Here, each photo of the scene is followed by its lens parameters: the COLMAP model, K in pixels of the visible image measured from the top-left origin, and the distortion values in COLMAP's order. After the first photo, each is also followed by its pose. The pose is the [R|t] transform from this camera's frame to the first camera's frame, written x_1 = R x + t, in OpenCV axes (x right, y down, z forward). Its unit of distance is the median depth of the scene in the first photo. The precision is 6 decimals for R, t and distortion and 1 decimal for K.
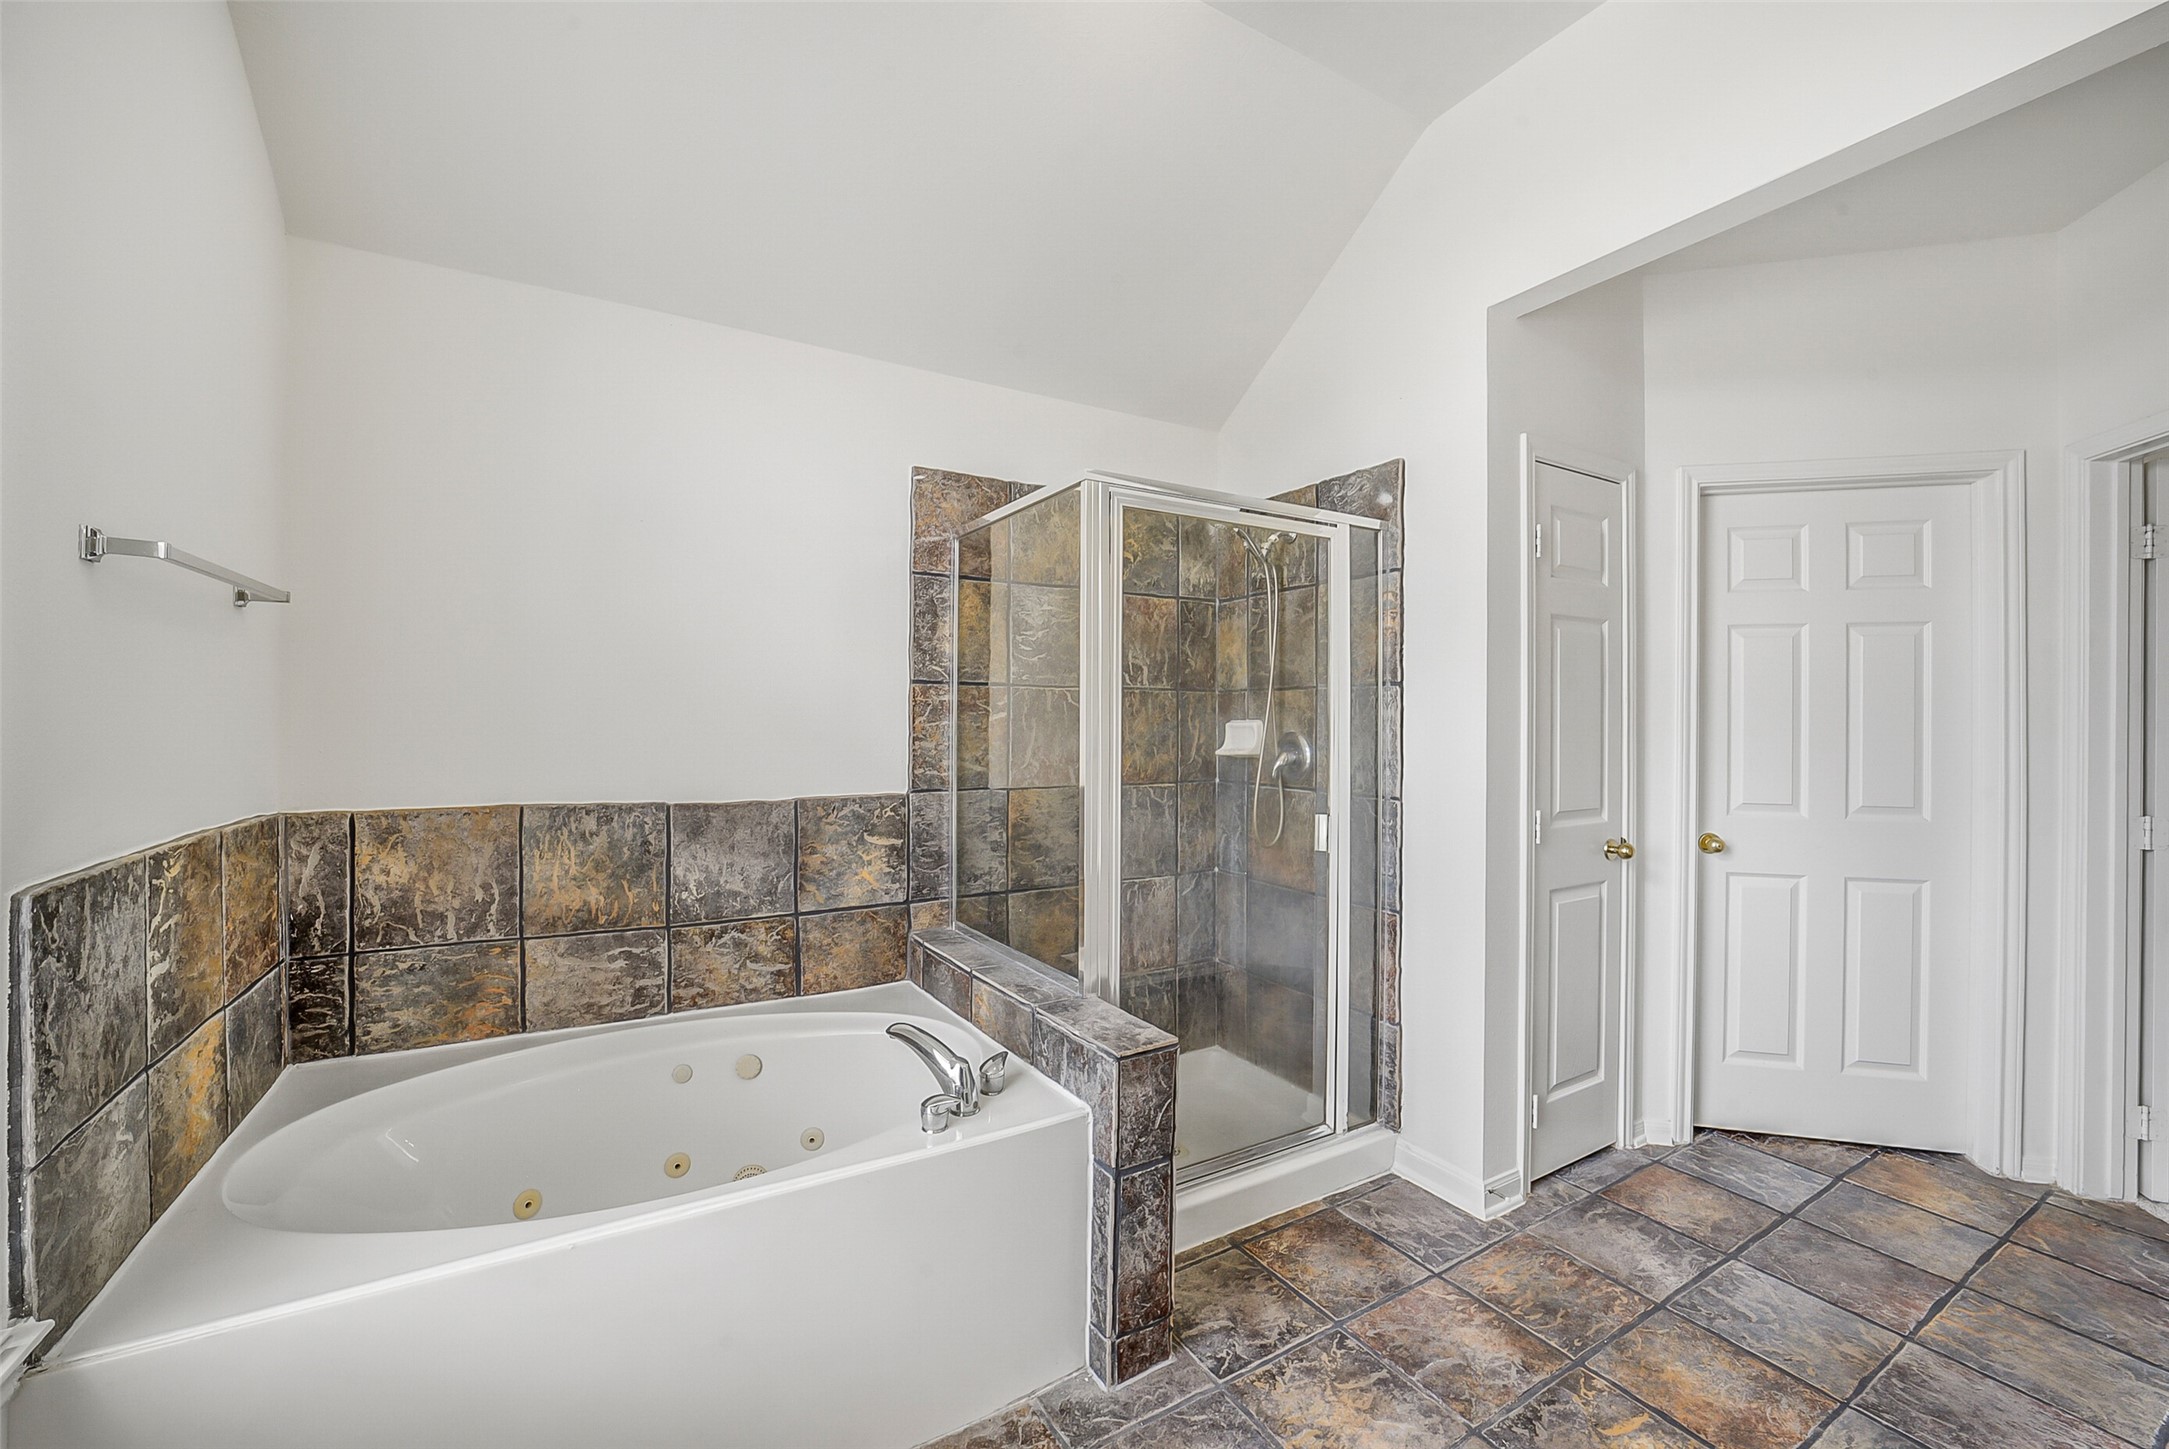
lens RADIAL K [[855.5, 0, 1078.7], [0, 855.5, 723.0], [0, 0, 1]] dist [-0.032990, 0.006886]
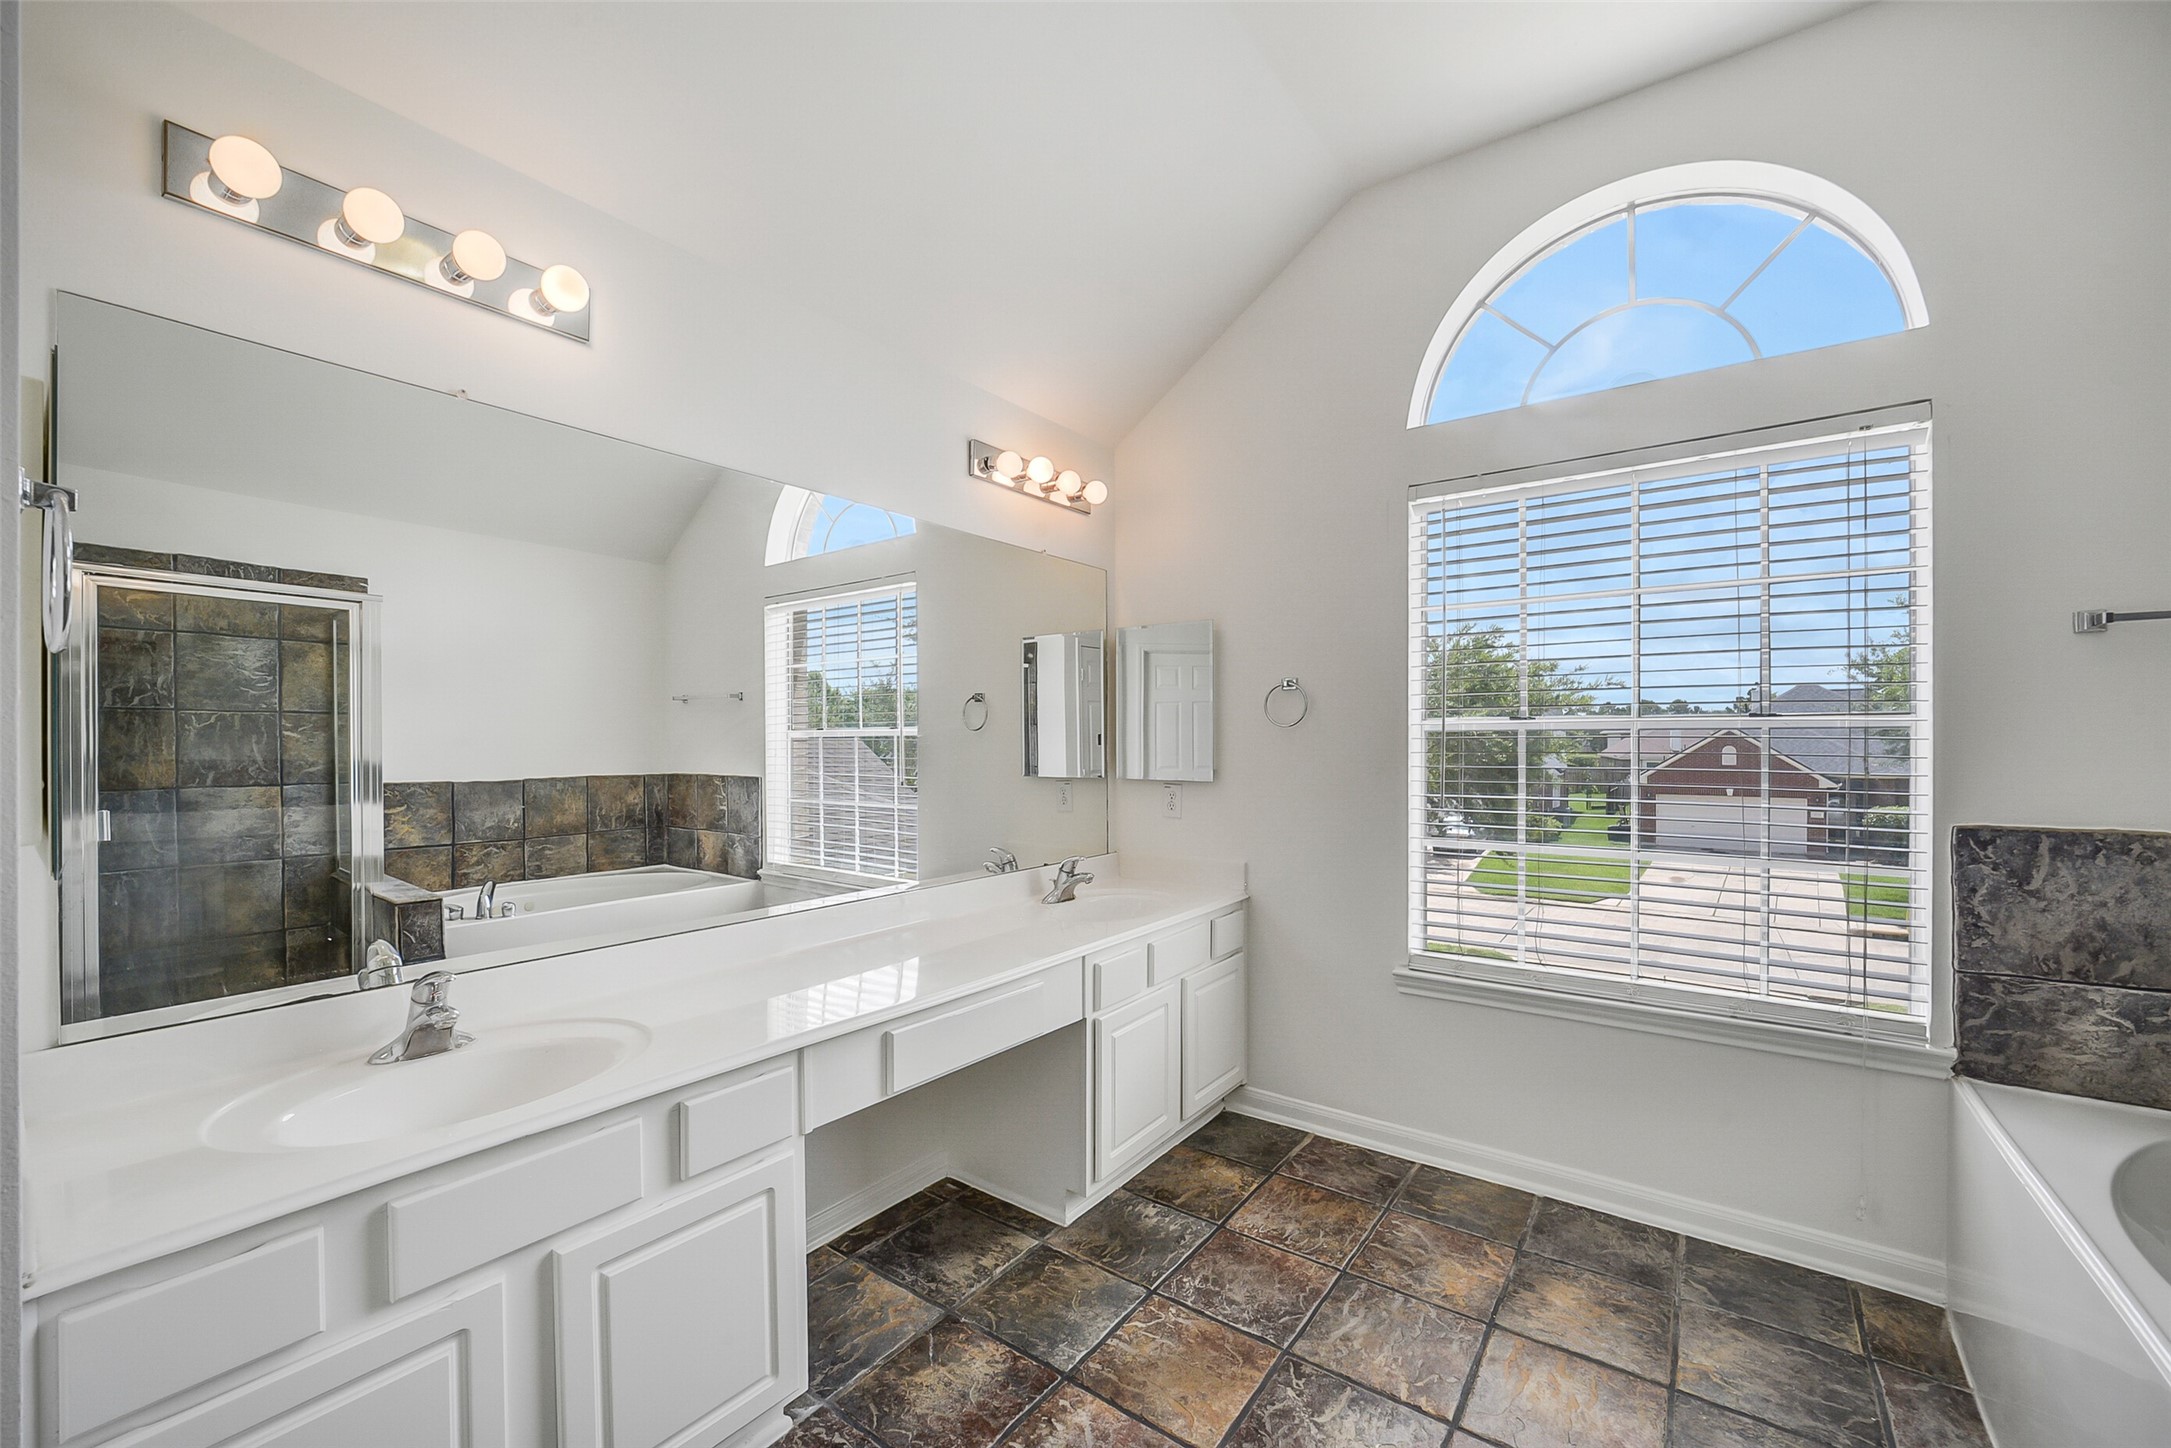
lens RADIAL K [[856.3, 0, 1086.5], [0, 856.3, 732.6], [0, 0, 1]] dist [-0.032990, 0.006886]
pose [[0.929883, -0.005815, 0.367809, -0.466930], [0.008911, 0.999938, -0.006719, -0.003510], [-0.367747, 0.009526, 0.929877, -1.566791]]
